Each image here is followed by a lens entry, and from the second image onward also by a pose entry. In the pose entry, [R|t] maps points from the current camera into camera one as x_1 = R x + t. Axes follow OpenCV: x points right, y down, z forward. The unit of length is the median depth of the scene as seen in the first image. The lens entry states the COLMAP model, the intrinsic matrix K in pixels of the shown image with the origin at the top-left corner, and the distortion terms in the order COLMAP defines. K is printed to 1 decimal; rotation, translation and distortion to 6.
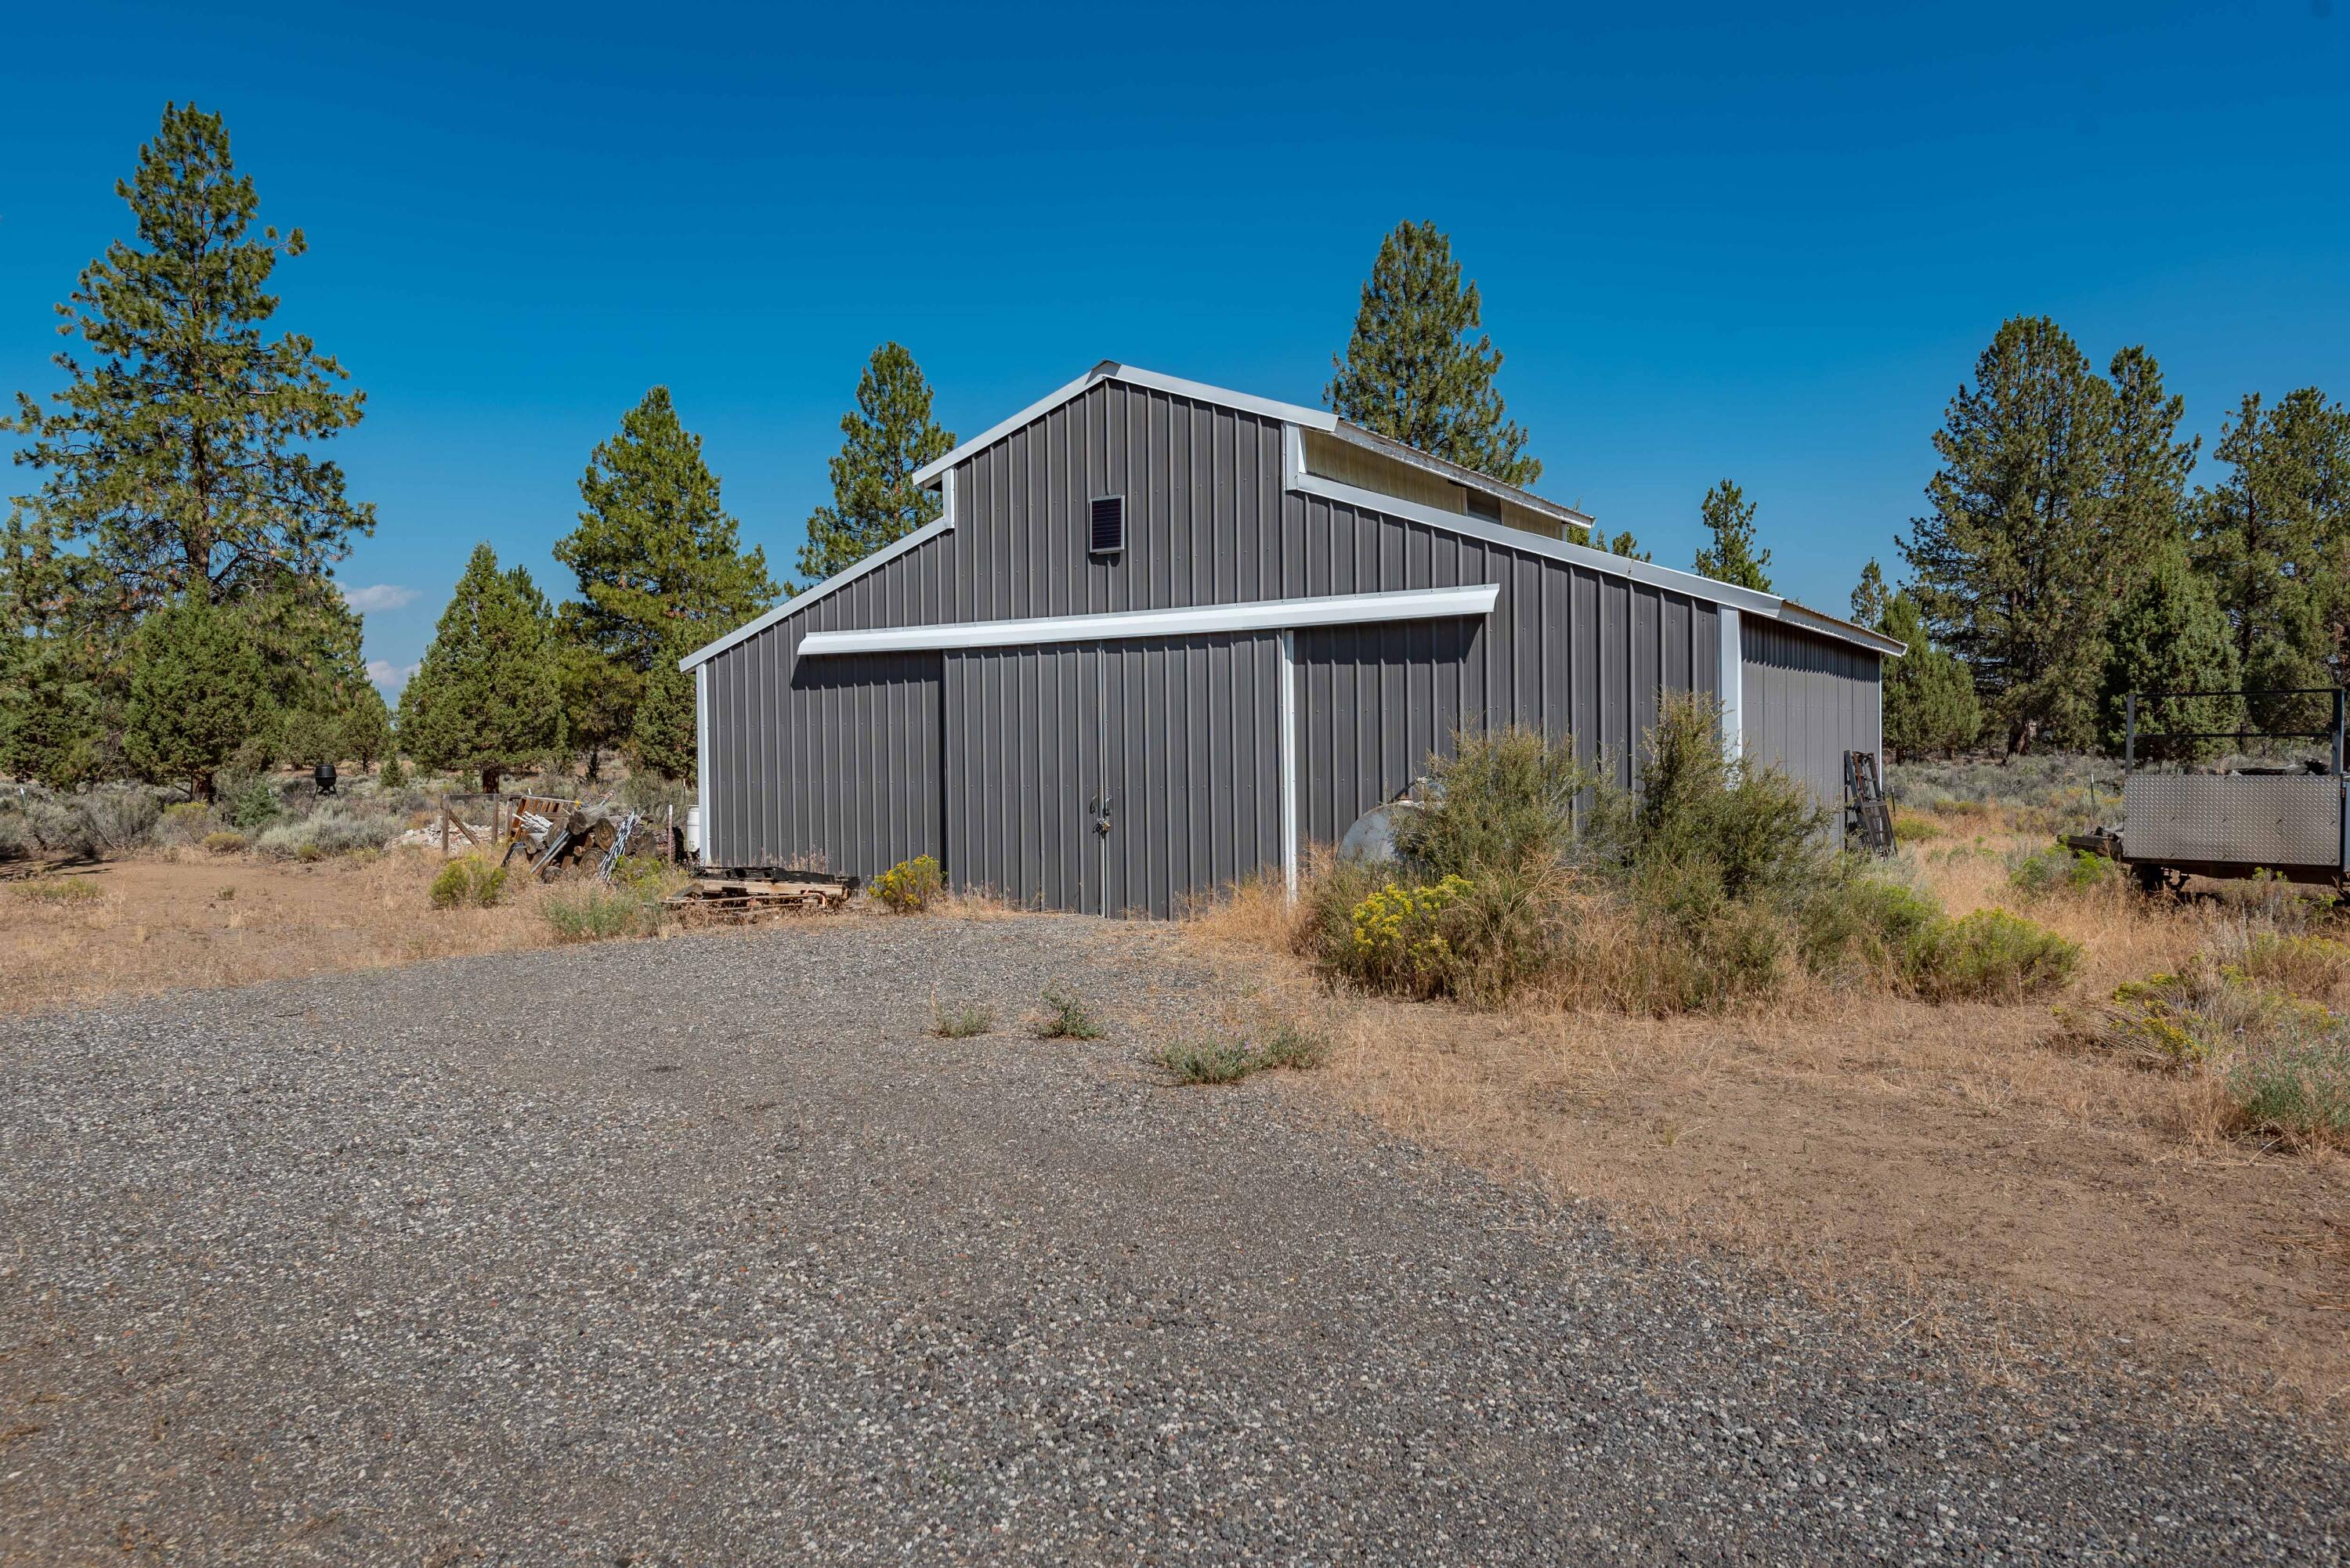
lens RADIAL K [[1018.7, 0, 1175.0], [0, 1018.7, 784.0], [0, 0, 1]] dist [-0.000199, -0.000112]
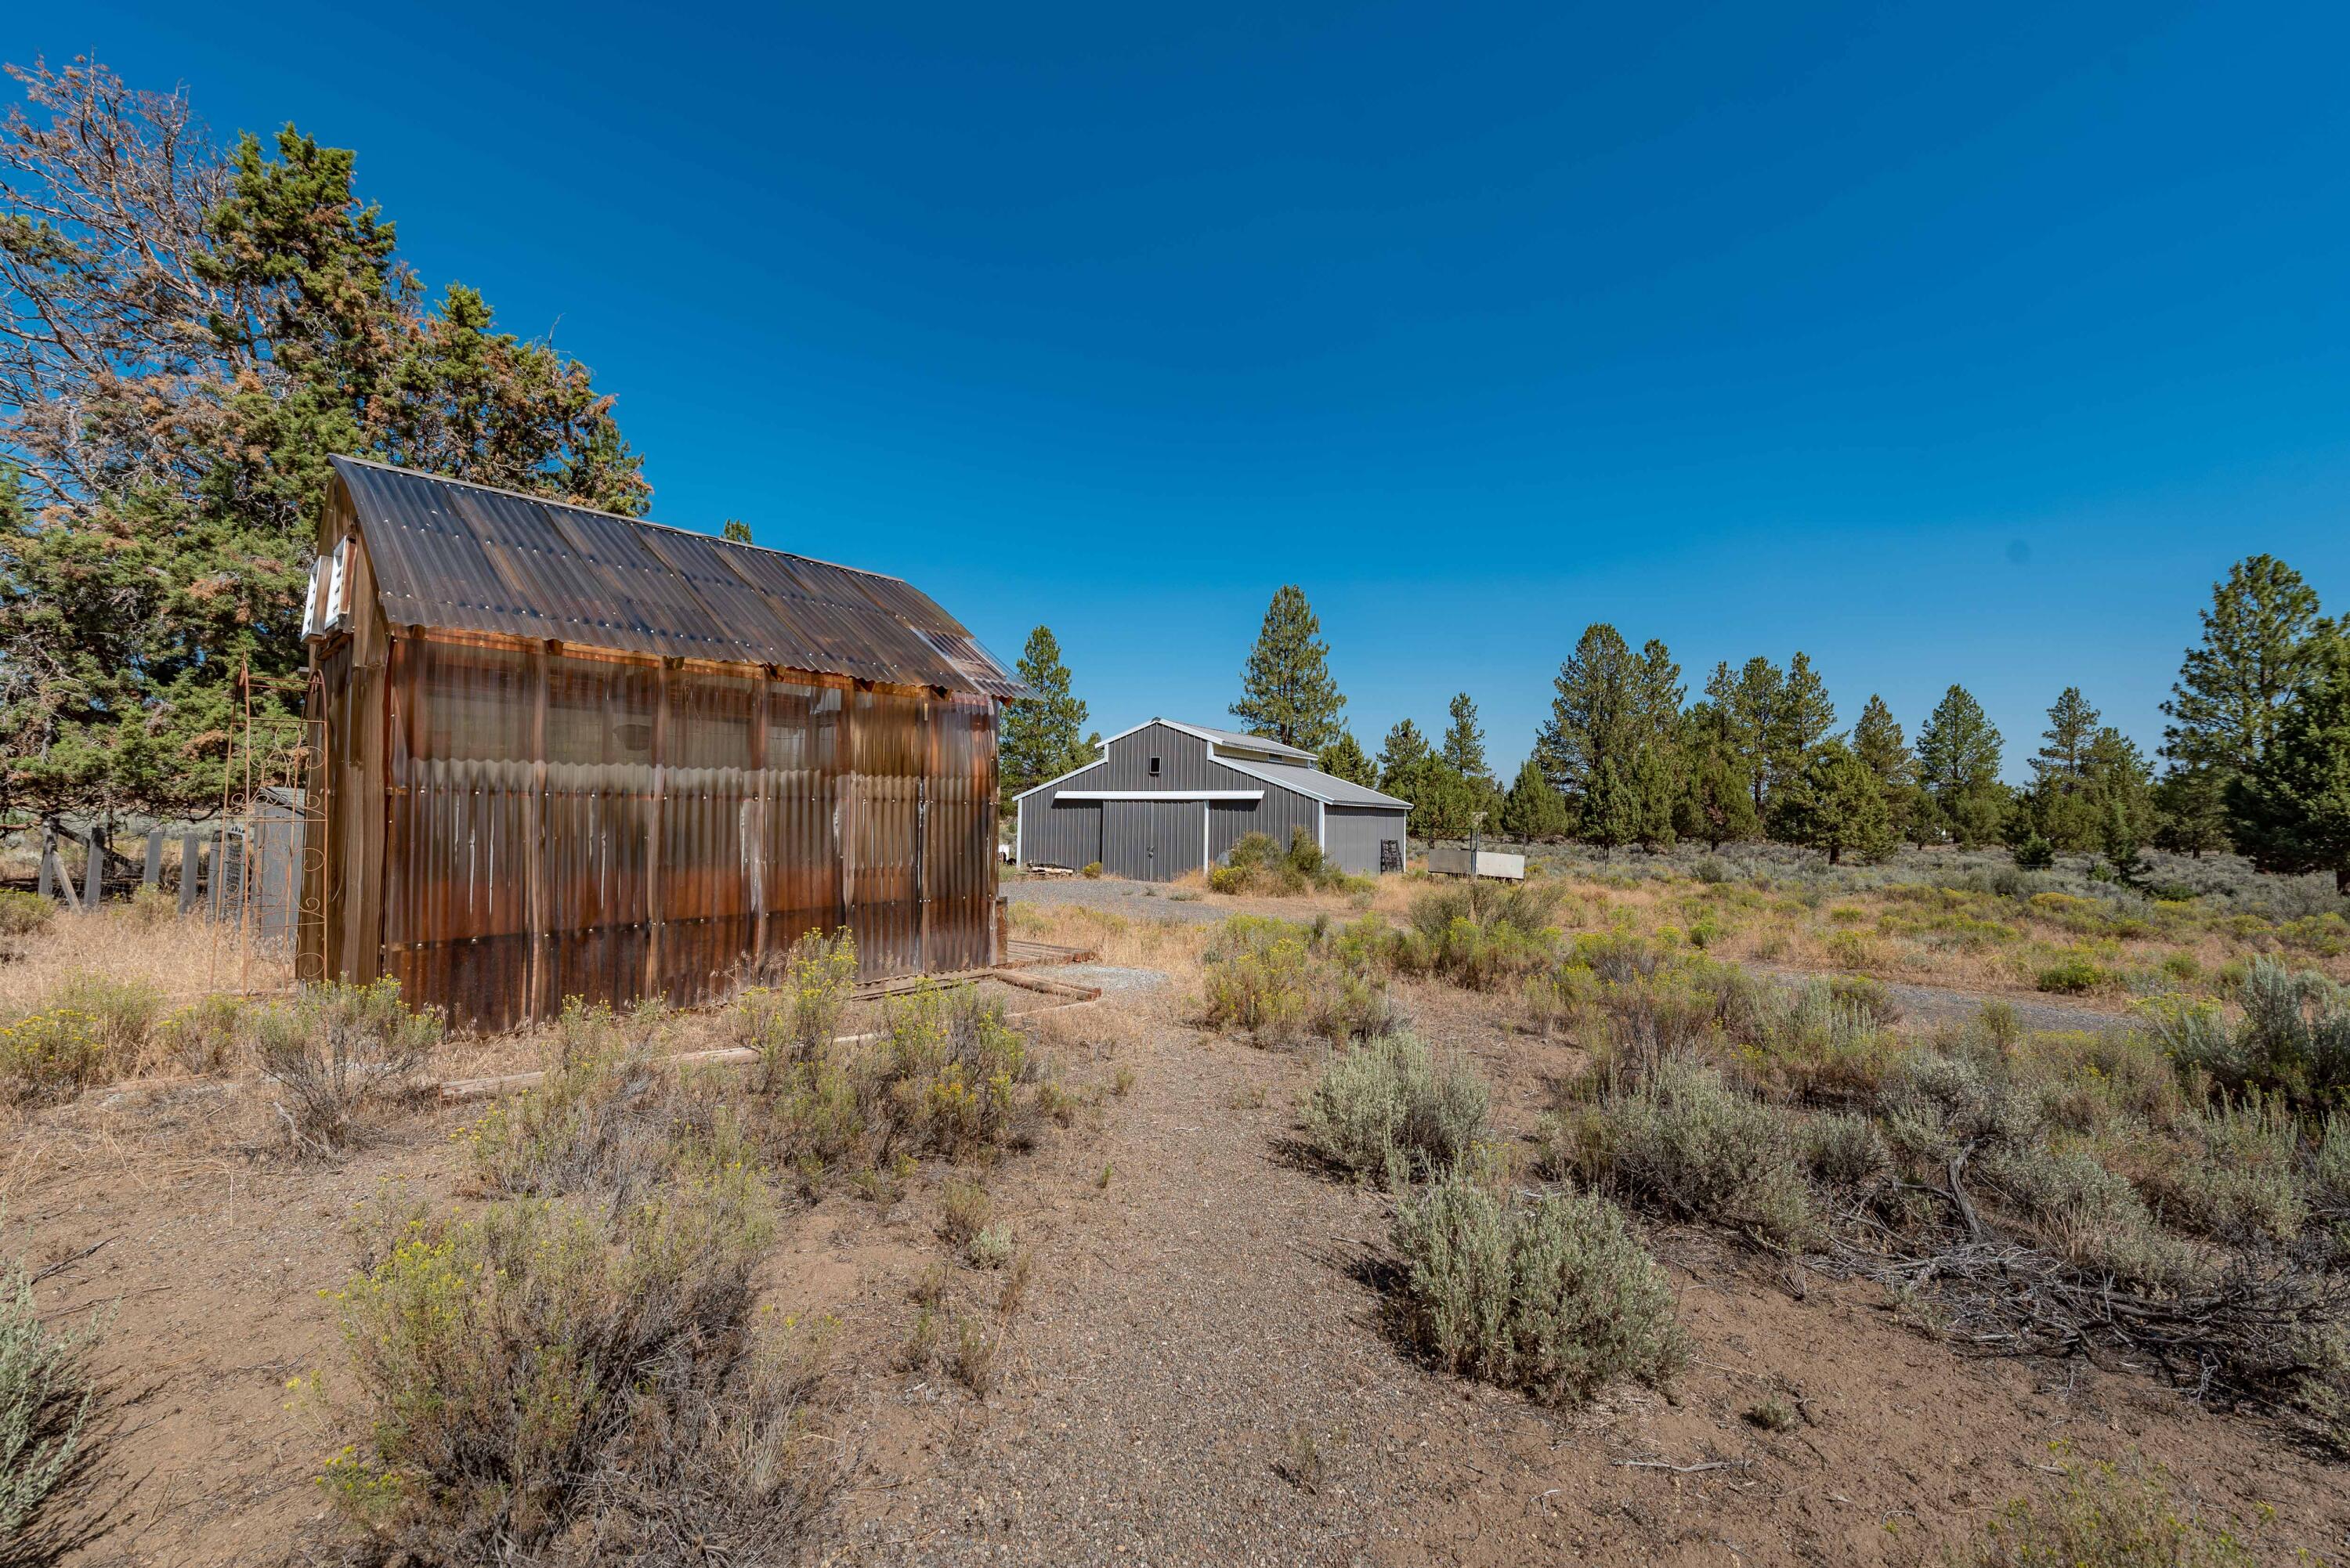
lens RADIAL K [[1018.7, 0, 1175.0], [0, 1018.7, 784.0], [0, 0, 1]] dist [-0.000199, -0.000112]
pose [[0.999410, 0.032516, 0.011078, -0.020302], [-0.031834, 0.997866, -0.057018, -0.001228], [-0.012908, 0.056631, 0.998312, -1.282810]]
